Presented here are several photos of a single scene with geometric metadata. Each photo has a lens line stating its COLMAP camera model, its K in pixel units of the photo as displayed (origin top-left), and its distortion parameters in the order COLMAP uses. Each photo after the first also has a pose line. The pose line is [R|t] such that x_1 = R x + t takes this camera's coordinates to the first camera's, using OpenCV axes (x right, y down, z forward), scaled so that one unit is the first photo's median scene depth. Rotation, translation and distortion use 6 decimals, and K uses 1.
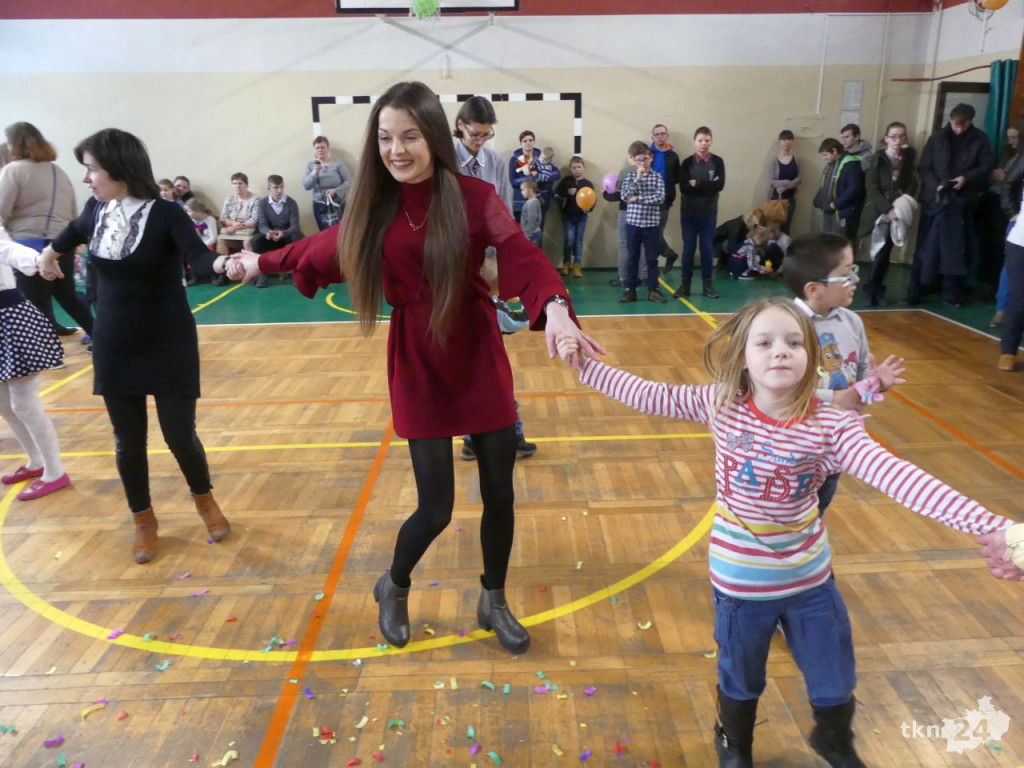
lens RADIAL K [[762.2, 0, 512.0], [0, 762.2, 384.0], [0, 0, 1]] dist [-0.032408, 0.001030]
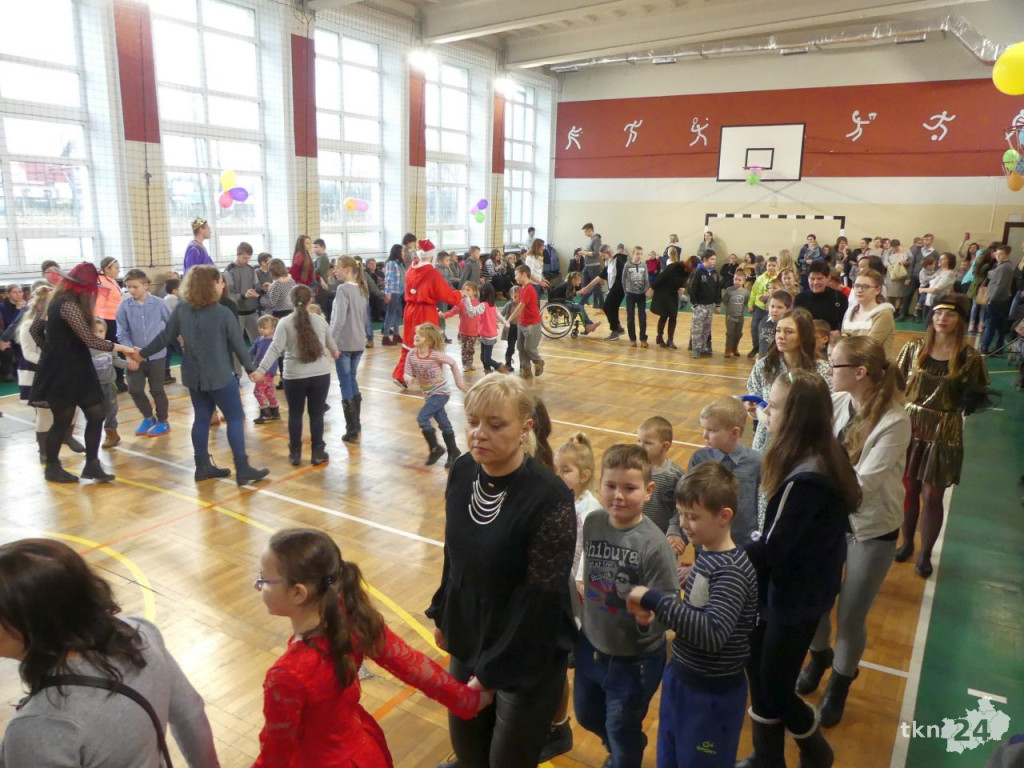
lens RADIAL K [[762.2, 0, 512.0], [0, 762.2, 384.0], [0, 0, 1]] dist [-0.032408, 0.001030]
pose [[0.836874, 0.146548, -0.527415, 0.454047], [-0.188455, 0.981731, -0.026245, 0.232899], [0.513933, 0.121357, 0.849203, -0.978630]]
